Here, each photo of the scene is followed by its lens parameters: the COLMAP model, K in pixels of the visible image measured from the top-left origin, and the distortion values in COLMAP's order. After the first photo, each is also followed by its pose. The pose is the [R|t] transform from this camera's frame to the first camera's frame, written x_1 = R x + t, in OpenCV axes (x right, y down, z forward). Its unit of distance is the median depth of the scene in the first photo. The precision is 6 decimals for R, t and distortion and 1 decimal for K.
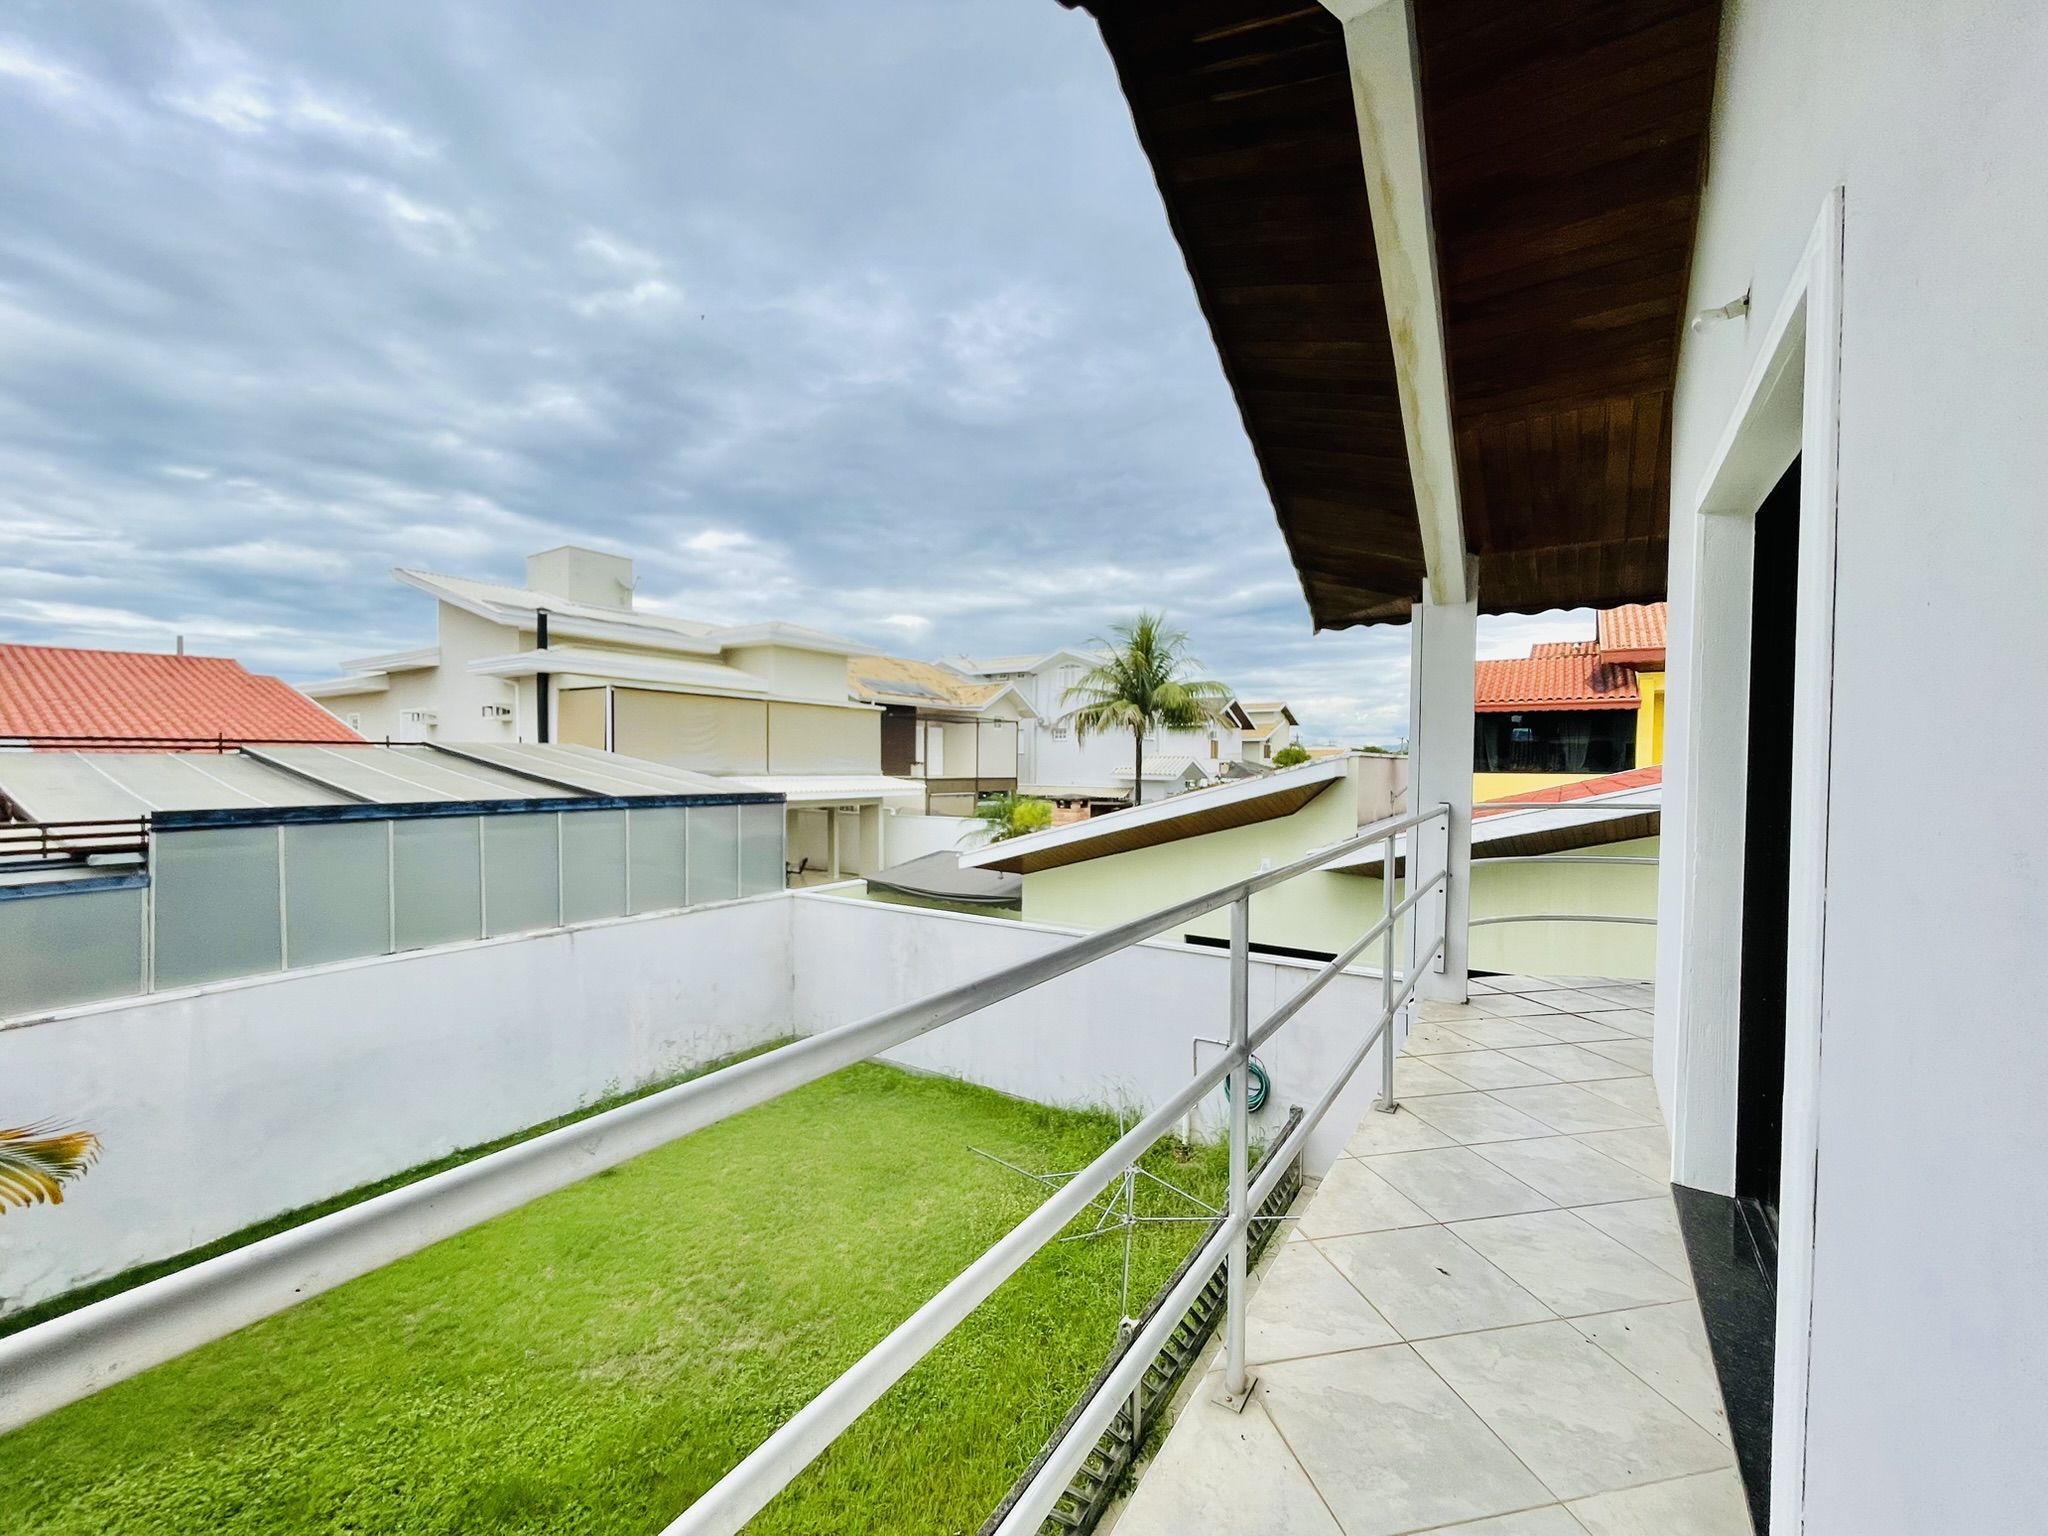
lens RADIAL K [[826.5, 0, 1023.5], [0, 826.5, 809.2], [0, 0, 1]] dist [-0.007295, -0.000784]
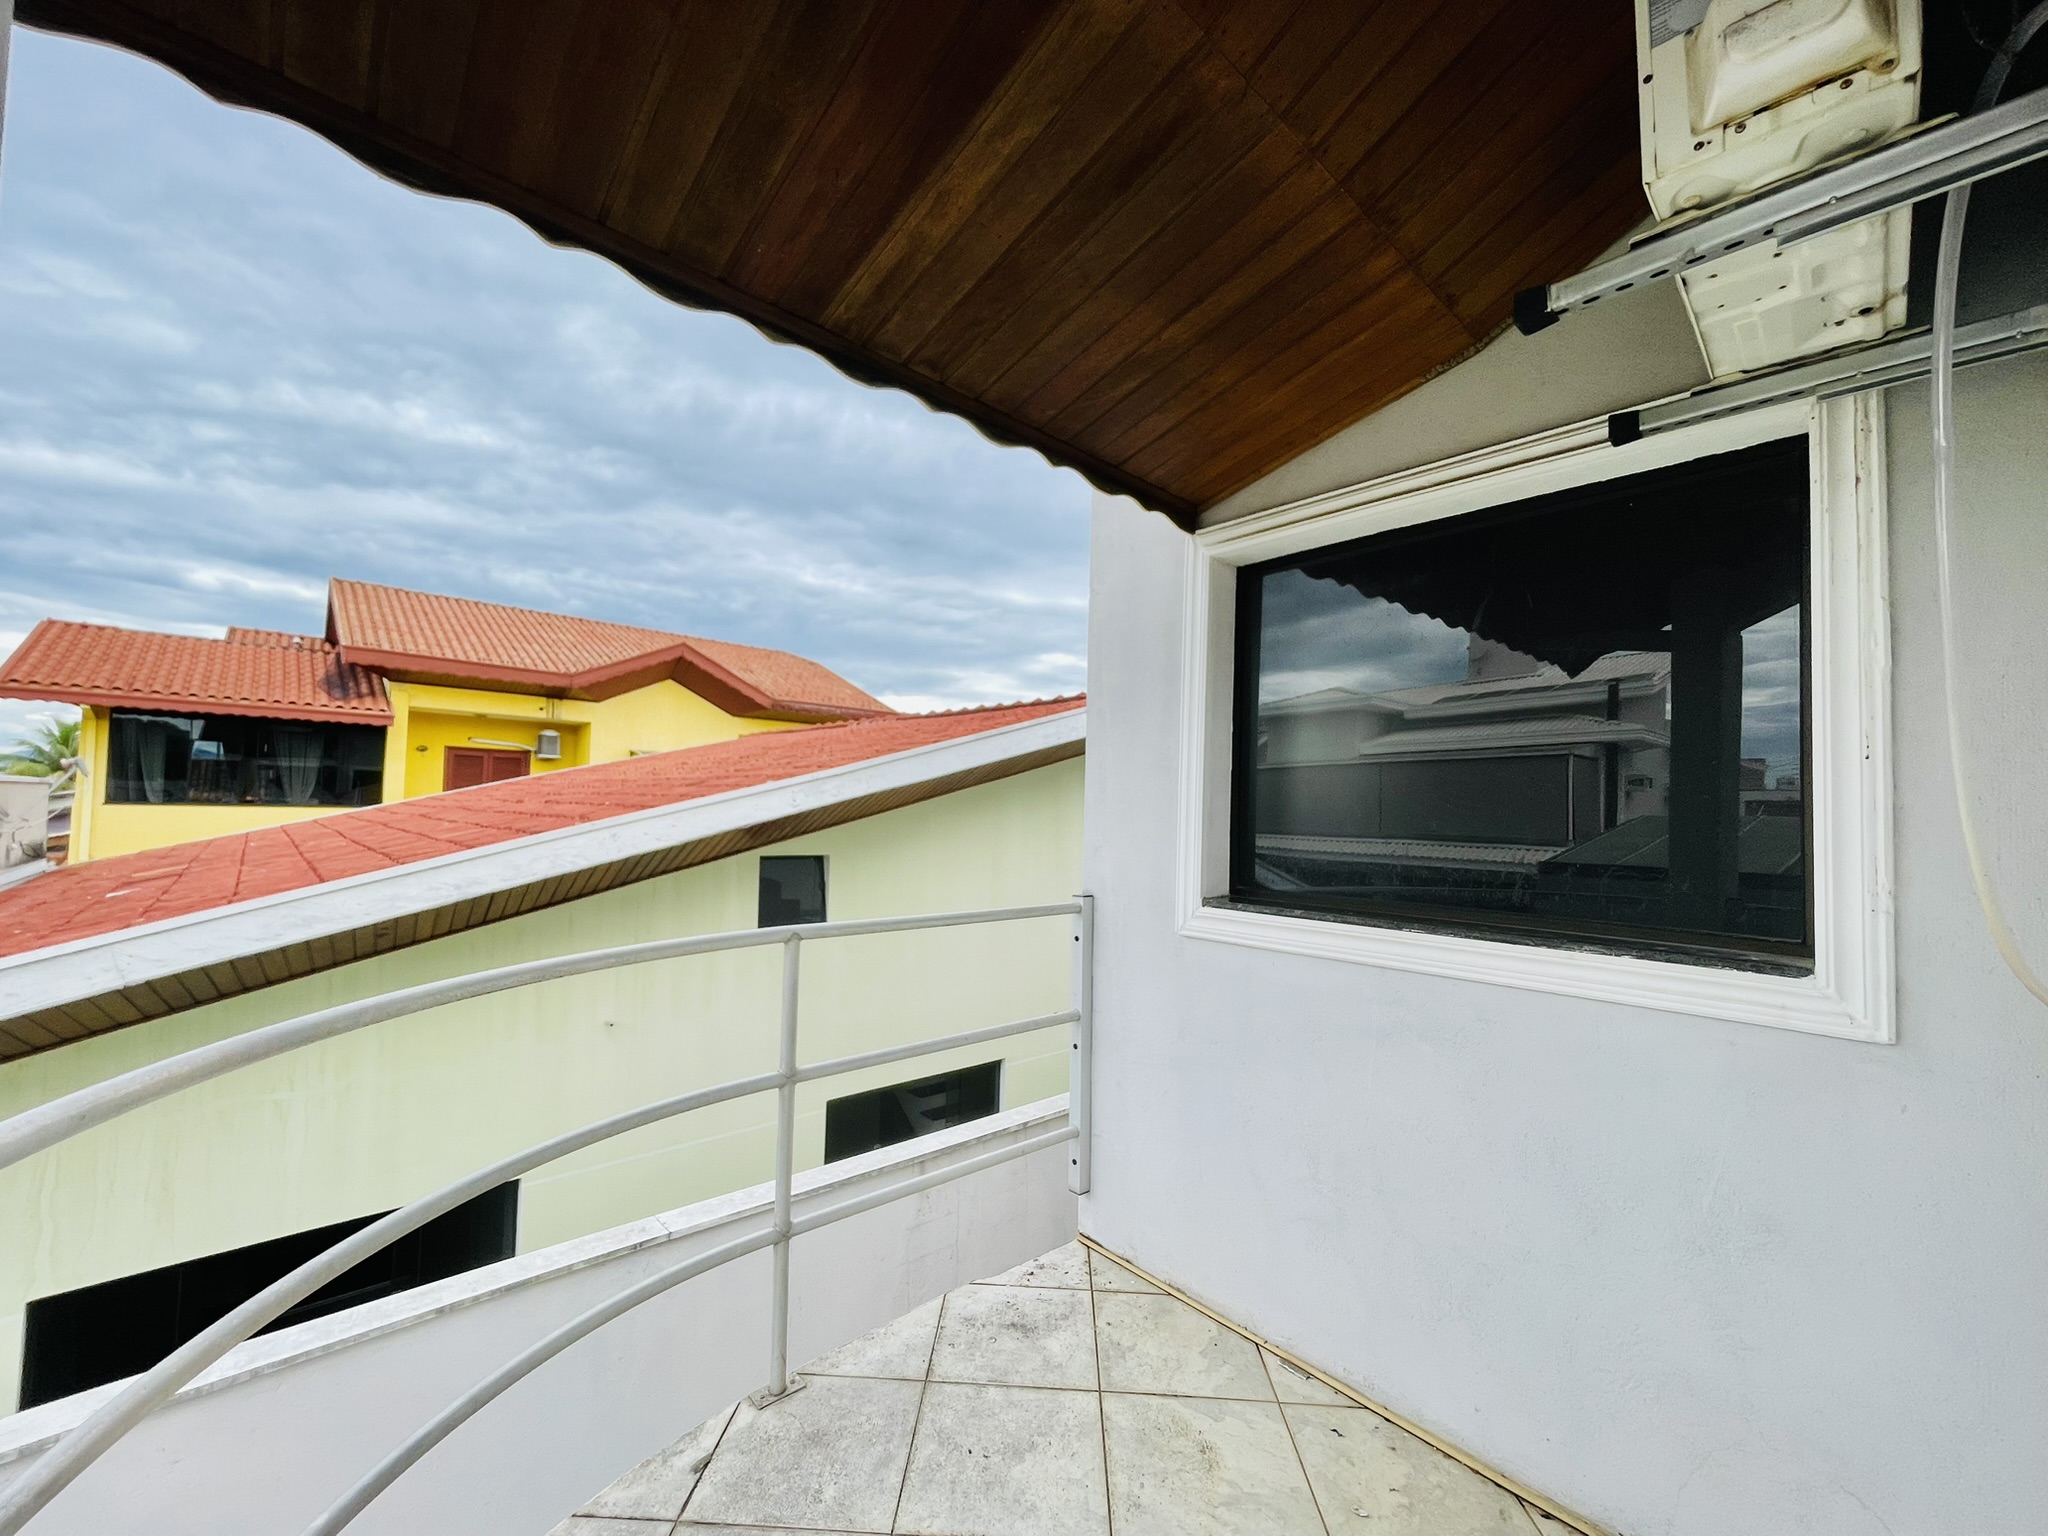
lens RADIAL K [[826.5, 0, 1061.0], [0, 826.5, 772.1], [0, 0, 1]] dist [-0.007295, -0.000784]
pose [[0.214457, 0.047065, 0.975599, 0.110943], [0.030102, 0.998045, -0.054764, -0.014320], [-0.976269, 0.041112, 0.212621, 0.196009]]
